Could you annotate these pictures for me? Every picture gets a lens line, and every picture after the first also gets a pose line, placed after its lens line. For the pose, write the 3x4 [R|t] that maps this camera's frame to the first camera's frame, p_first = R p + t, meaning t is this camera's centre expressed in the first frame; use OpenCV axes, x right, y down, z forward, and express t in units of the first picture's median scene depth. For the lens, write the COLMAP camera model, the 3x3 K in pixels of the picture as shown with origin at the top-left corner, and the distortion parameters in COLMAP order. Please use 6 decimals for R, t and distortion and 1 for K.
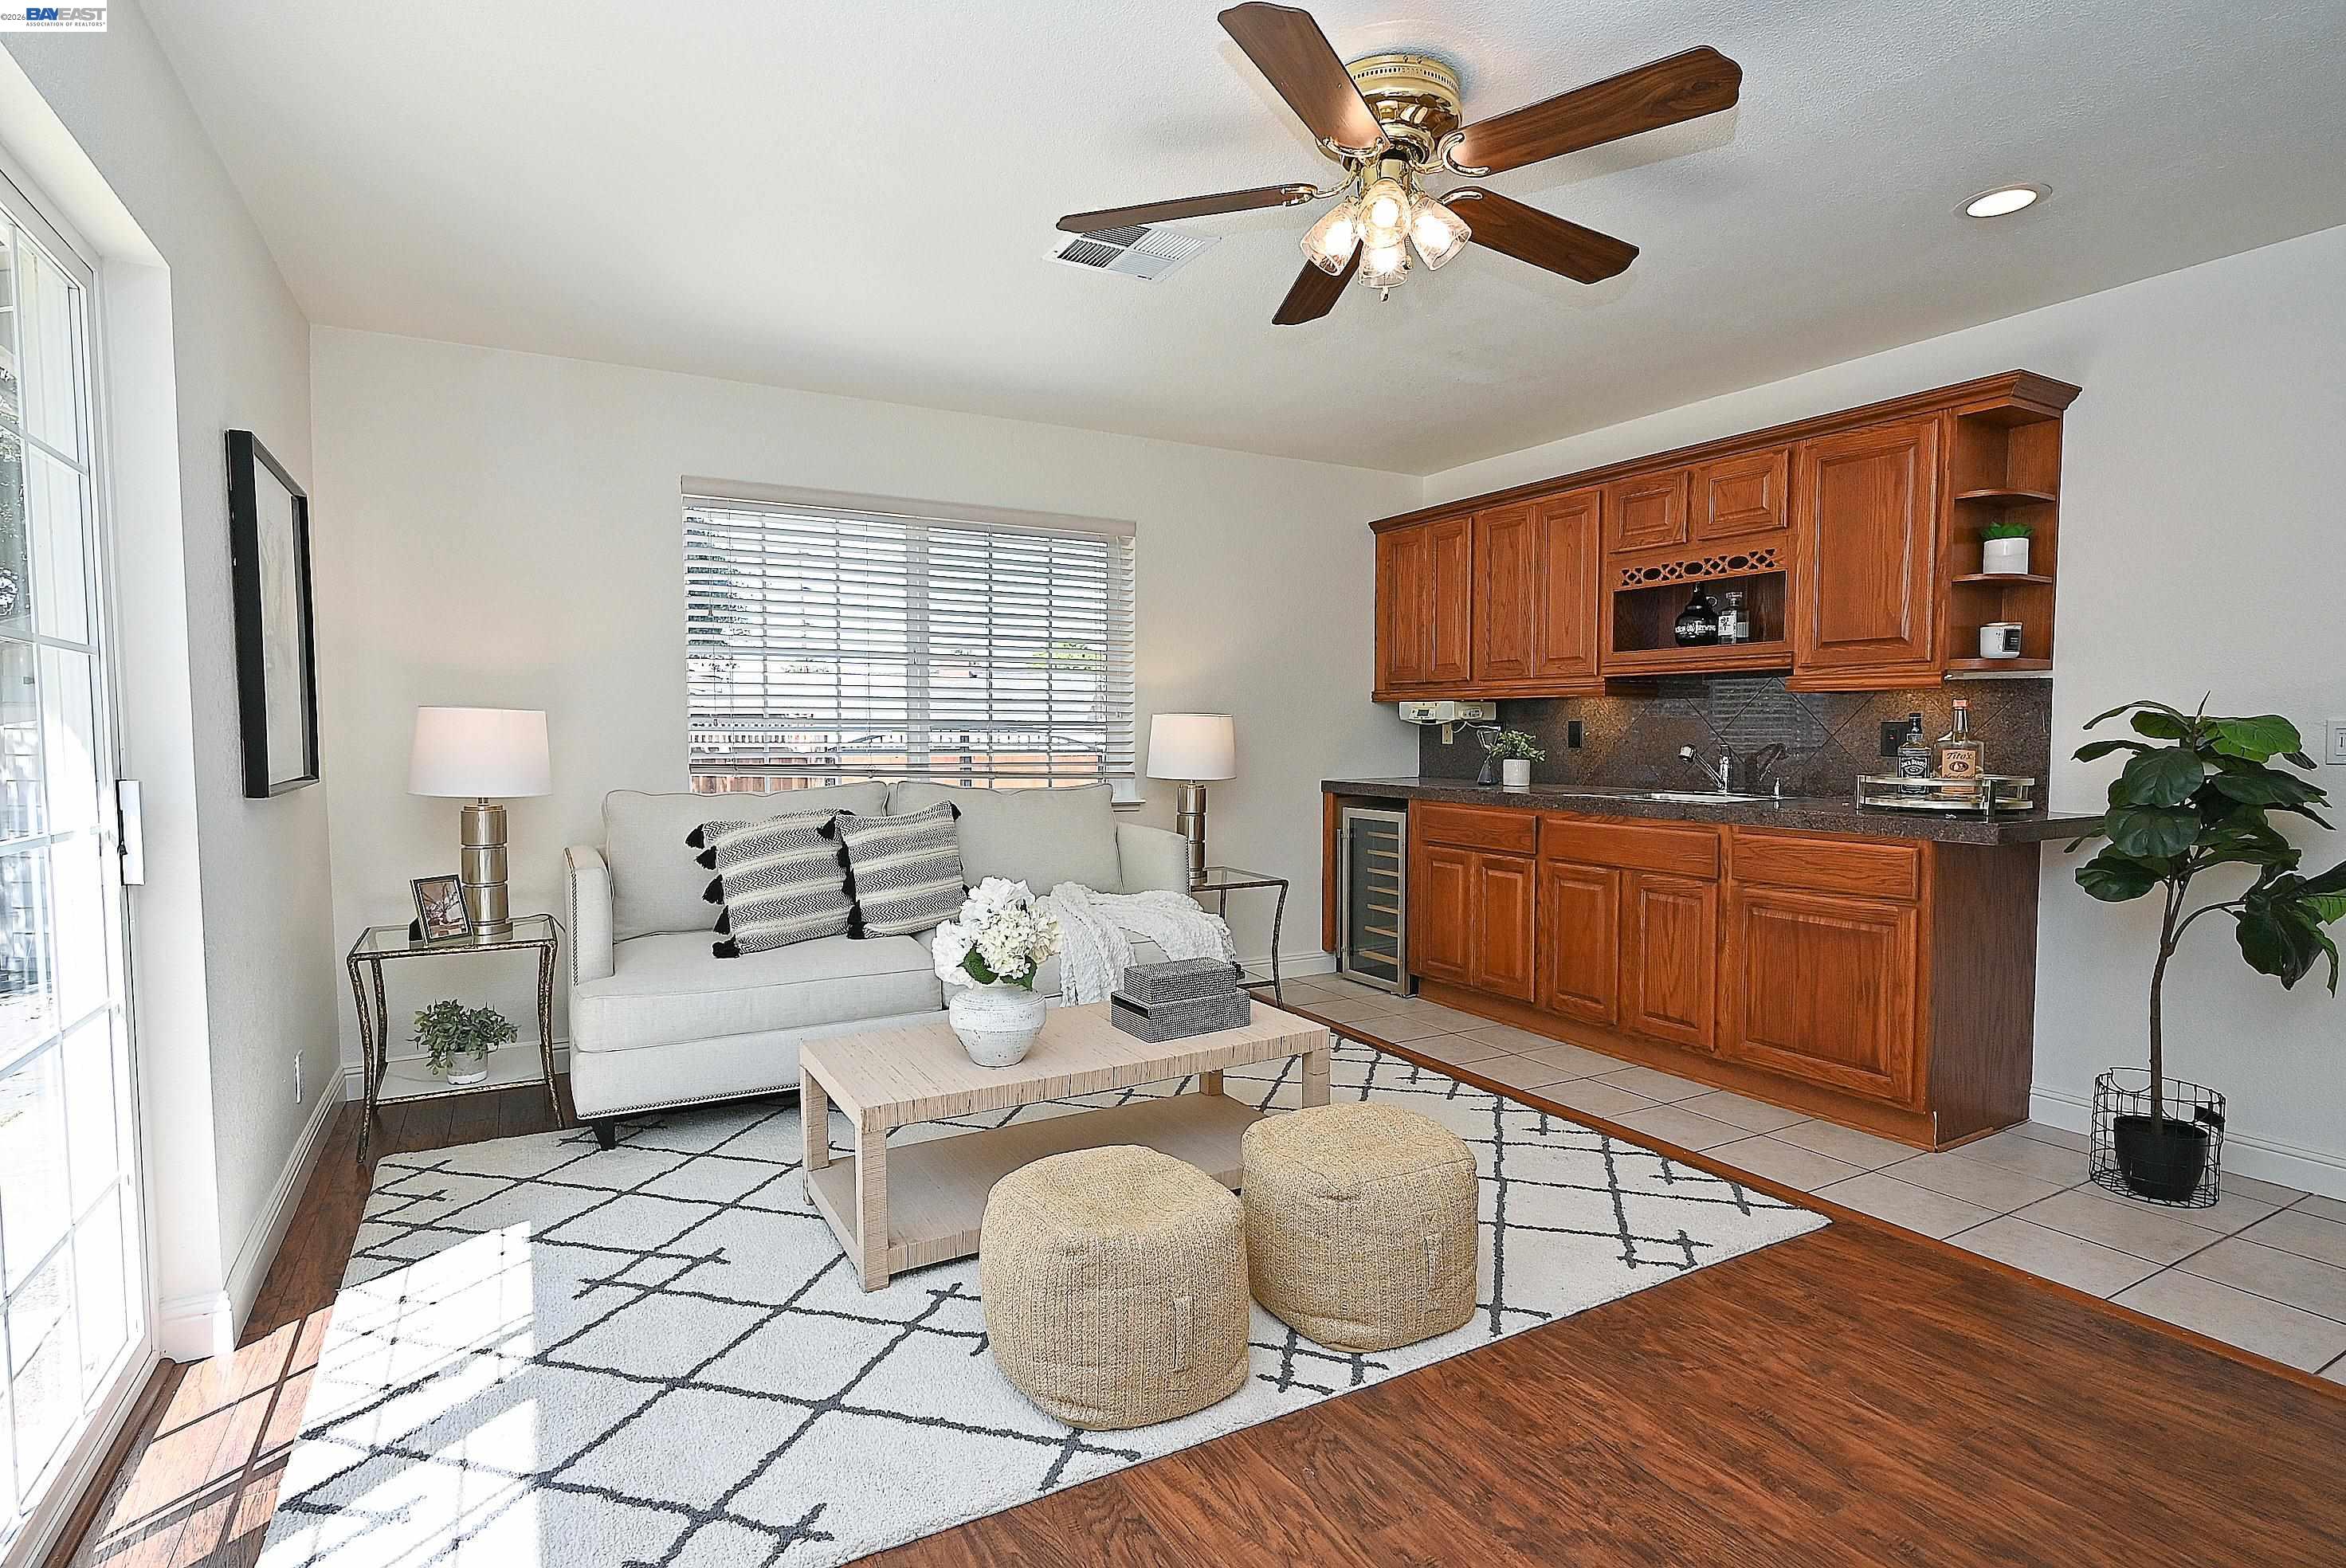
lens RADIAL K [[1151.8, 0, 1168.0], [0, 1151.8, 803.6], [0, 0, 1]] dist [-0.000564, 0.000134]
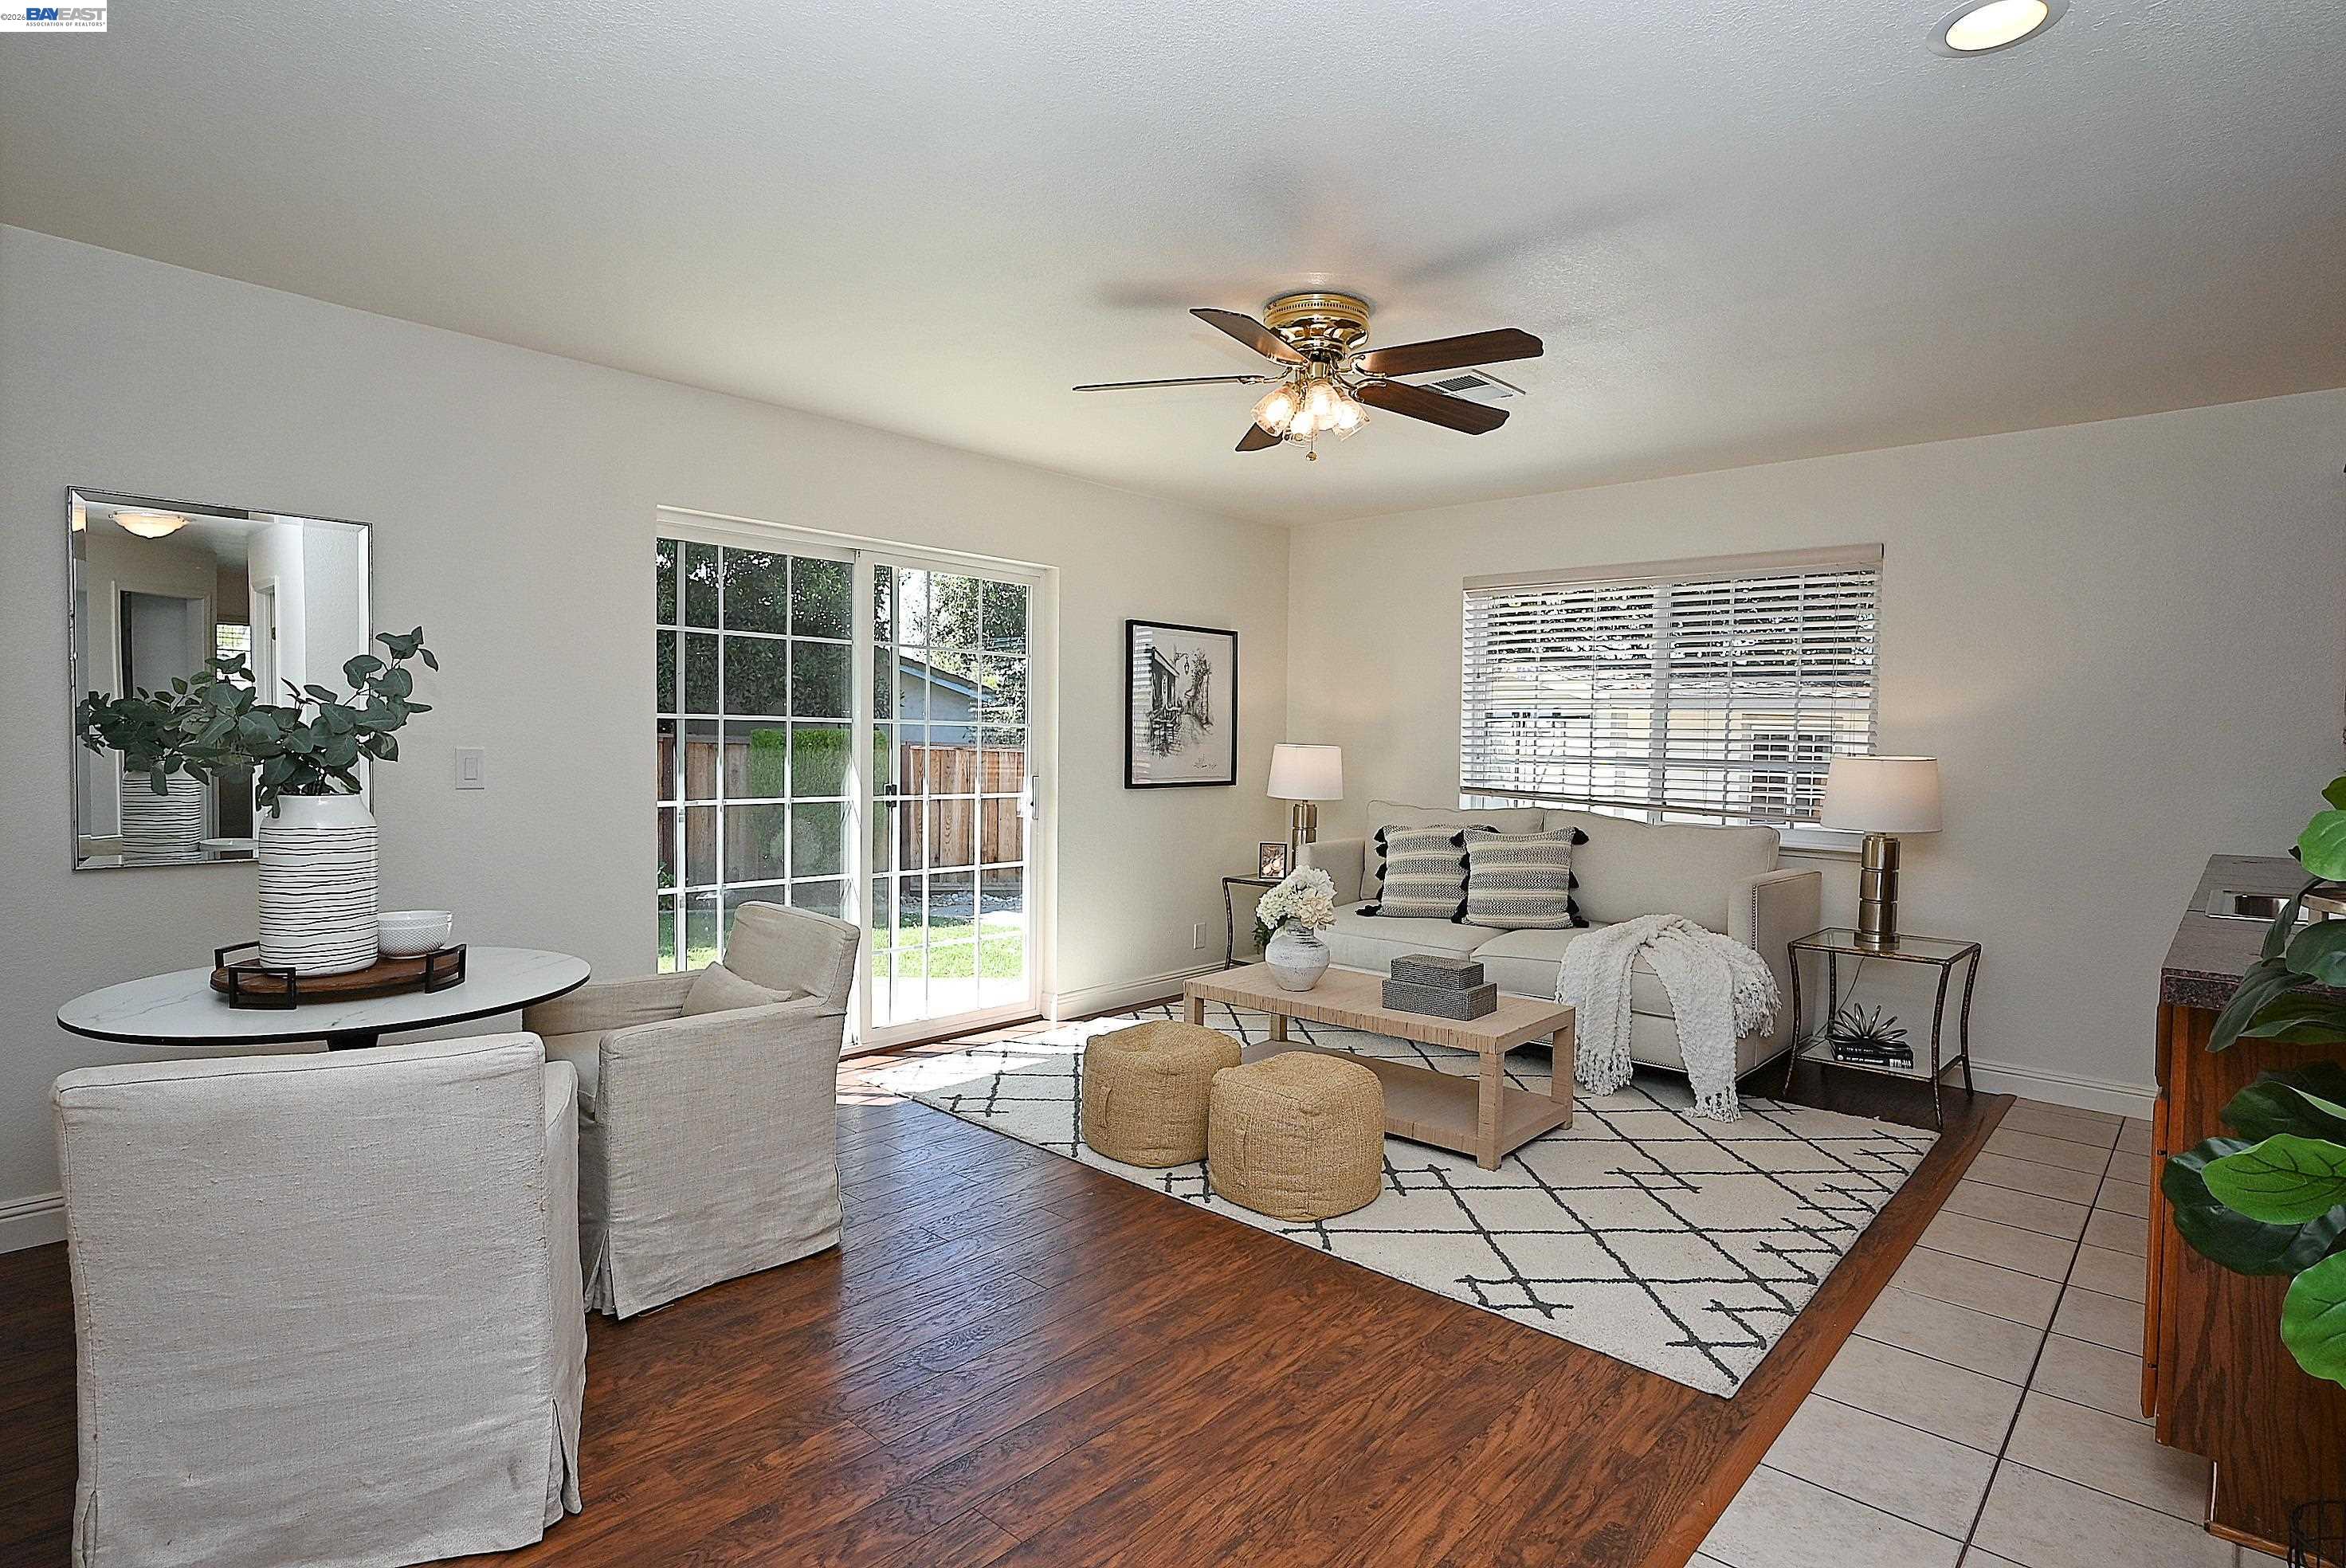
lens RADIAL K [[1181.7, 0, 1162.6], [0, 1181.7, 786.5], [0, 0, 1]] dist [-0.001156, 0.001411]
pose [[0.310459, 0.039901, -0.949749, 1.270181], [-0.073396, 0.997142, 0.017900, -0.052995], [0.947749, 0.064151, 0.312500, 0.348405]]
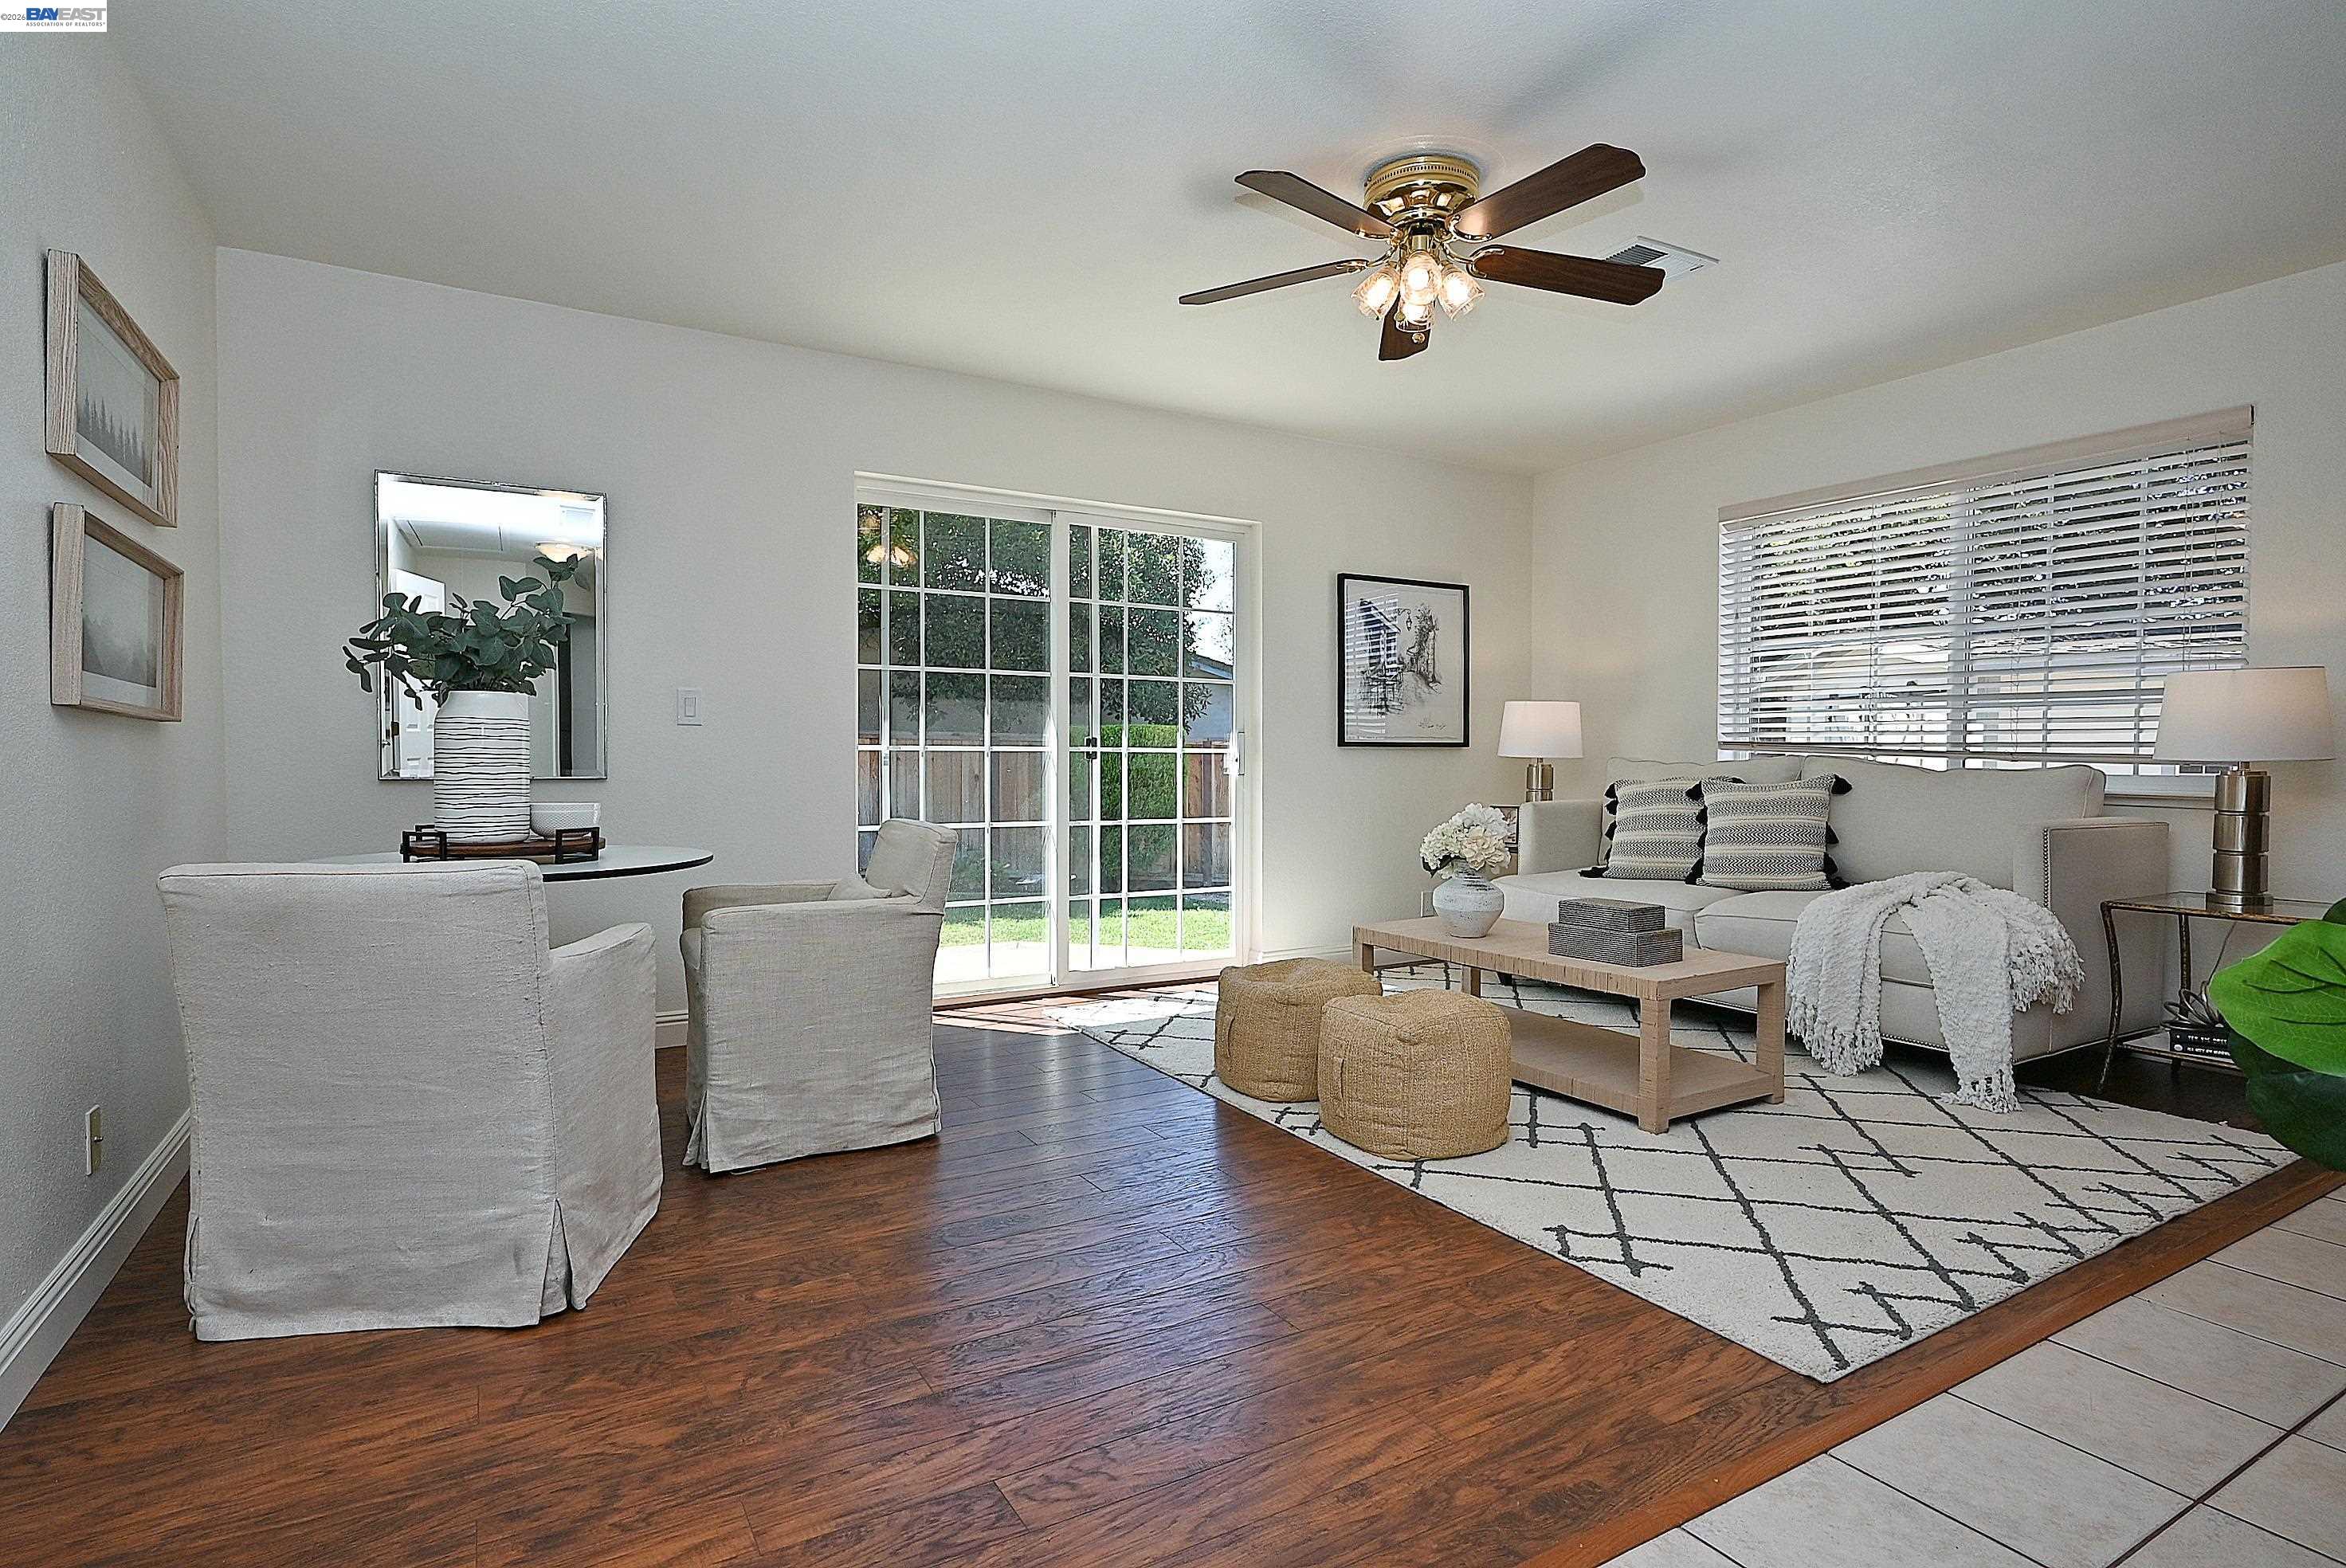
lens RADIAL K [[1159.0, 0, 1171.3], [0, 1159.0, 786.3], [0, 0, 1]] dist [-0.001622, 0.000833]
pose [[0.020009, 0.024059, -0.999510, 1.264168], [-0.065188, 0.997615, 0.022709, 0.036117], [0.997672, 0.064702, 0.021529, 0.616132]]
